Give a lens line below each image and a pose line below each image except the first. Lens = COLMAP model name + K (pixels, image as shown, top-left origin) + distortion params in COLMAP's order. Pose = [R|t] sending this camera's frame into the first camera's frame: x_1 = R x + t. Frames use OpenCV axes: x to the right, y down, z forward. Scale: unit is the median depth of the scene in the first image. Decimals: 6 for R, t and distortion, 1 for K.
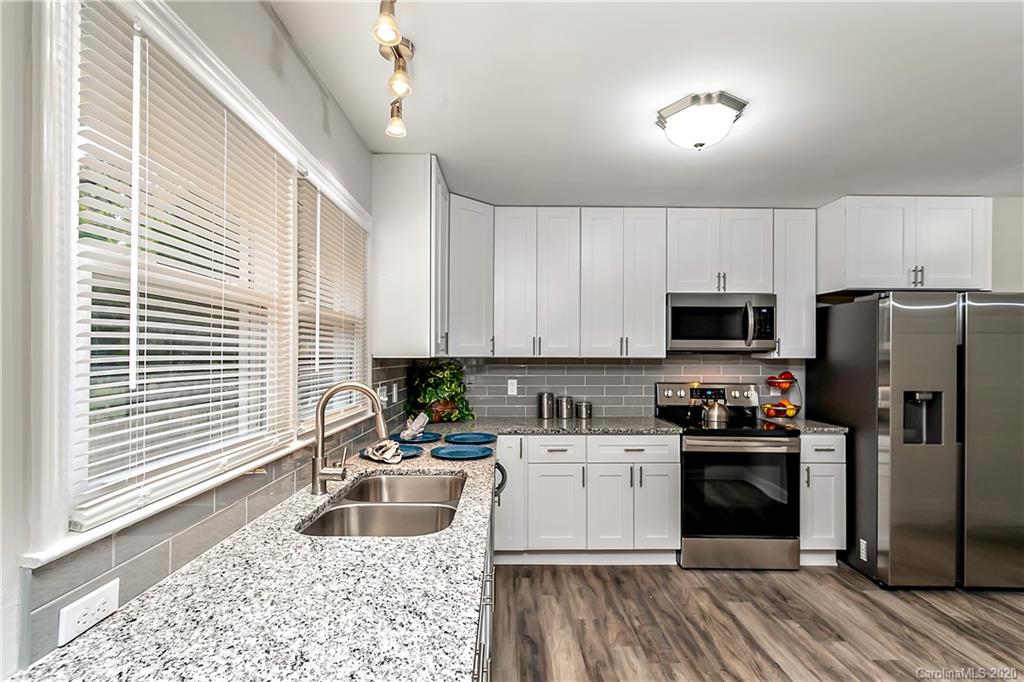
lens RADIAL K [[489.5, 0, 514.4], [0, 489.5, 353.6], [0, 0, 1]] dist [-0.001951, -0.000293]
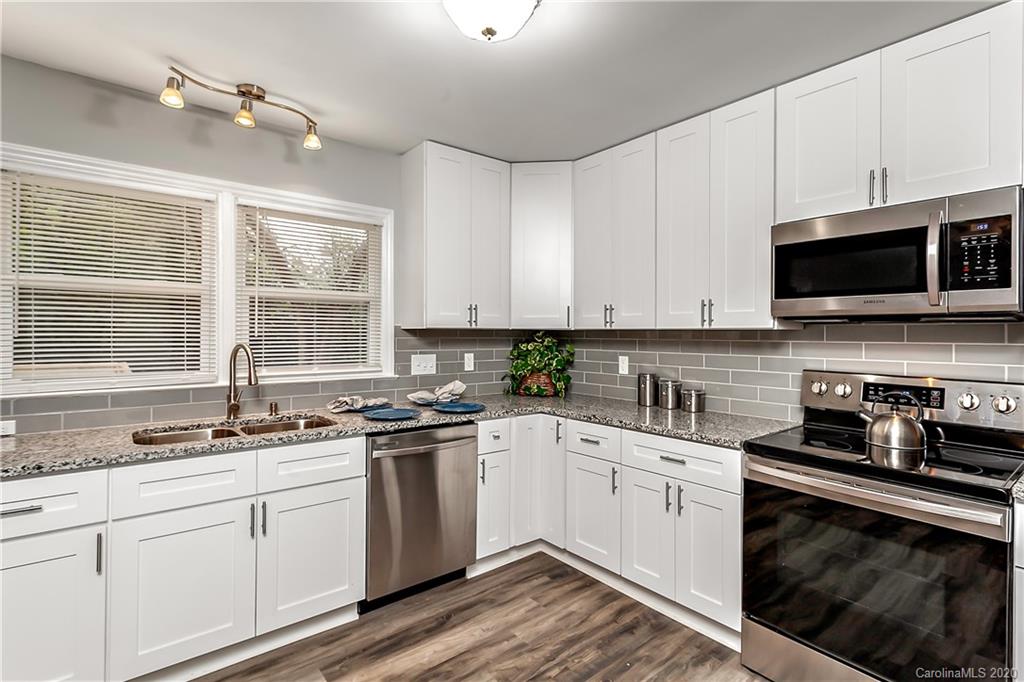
lens RADIAL K [[499.9, 0, 512.3], [0, 499.9, 333.2], [0, 0, 1]] dist [-0.000647, 0.000083]
pose [[0.619177, 0.003043, -0.785246, 0.659742], [0.003299, 0.999974, 0.006477, 0.009236], [0.785245, -0.006601, 0.619150, 0.372063]]
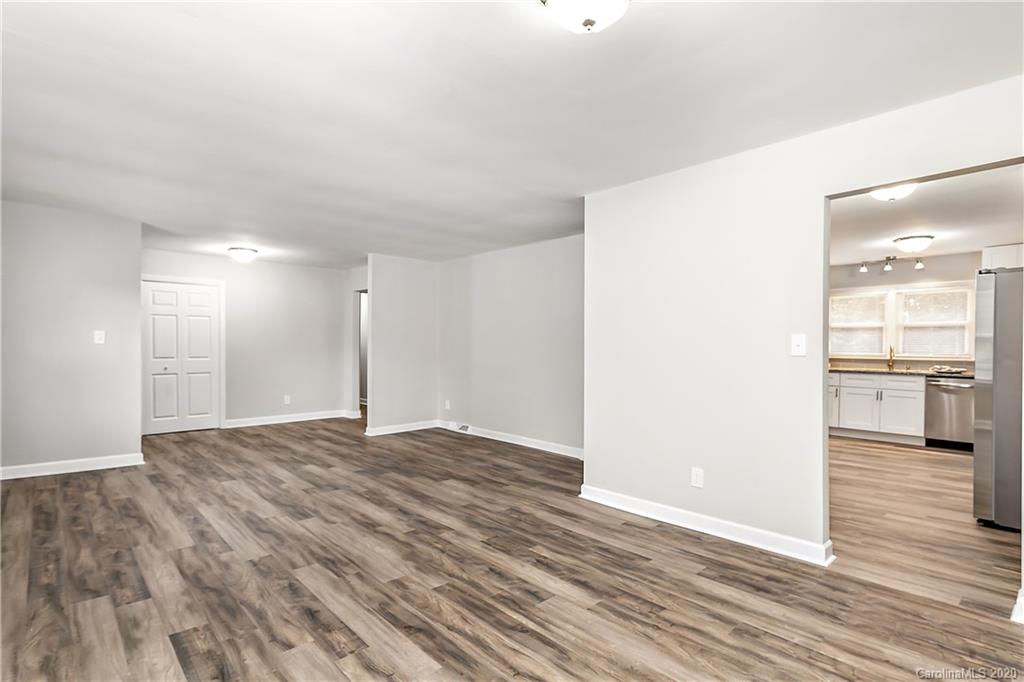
lens RADIAL K [[508.5, 0, 512.6], [0, 508.5, 353.4], [0, 0, 1]] dist [-0.001000, -0.001079]
pose [[-0.748695, -0.000307, -0.662914, 2.454532], [-0.000007, 1.000000, -0.000455, 0.070563], [0.662914, -0.000336, -0.748695, 1.062102]]
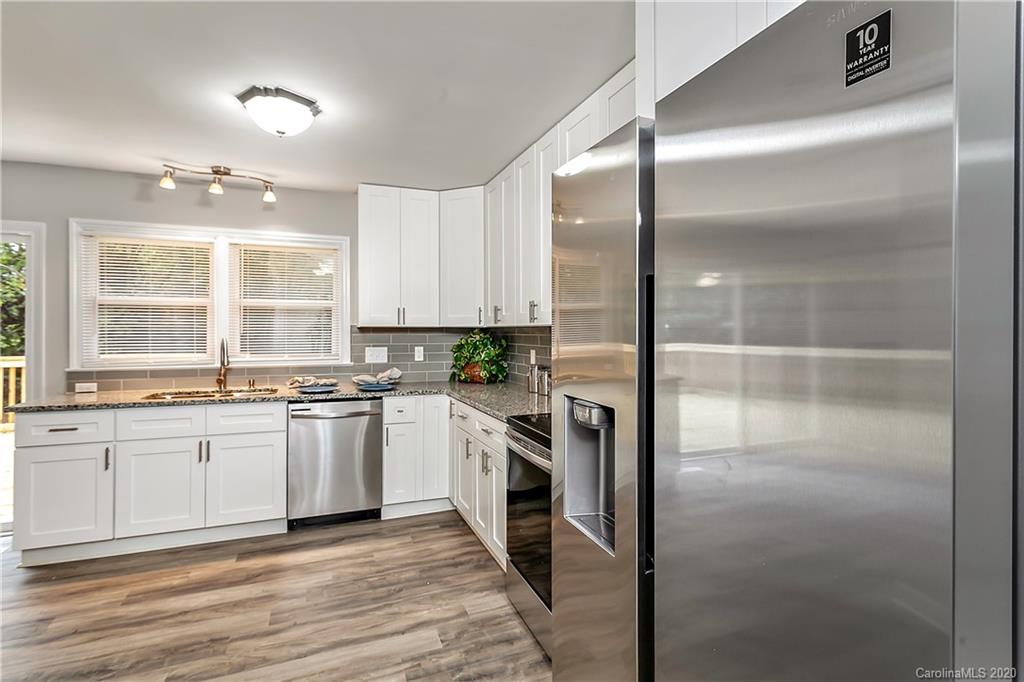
lens RADIAL K [[503.2, 0, 515.5], [0, 503.2, 329.2], [0, 0, 1]] dist [-0.000020, -0.000286]
pose [[0.352182, -0.000737, -0.935931, 1.094590], [0.009293, 0.999953, 0.002709, 0.011495], [0.935886, -0.009651, 0.352172, 0.728322]]
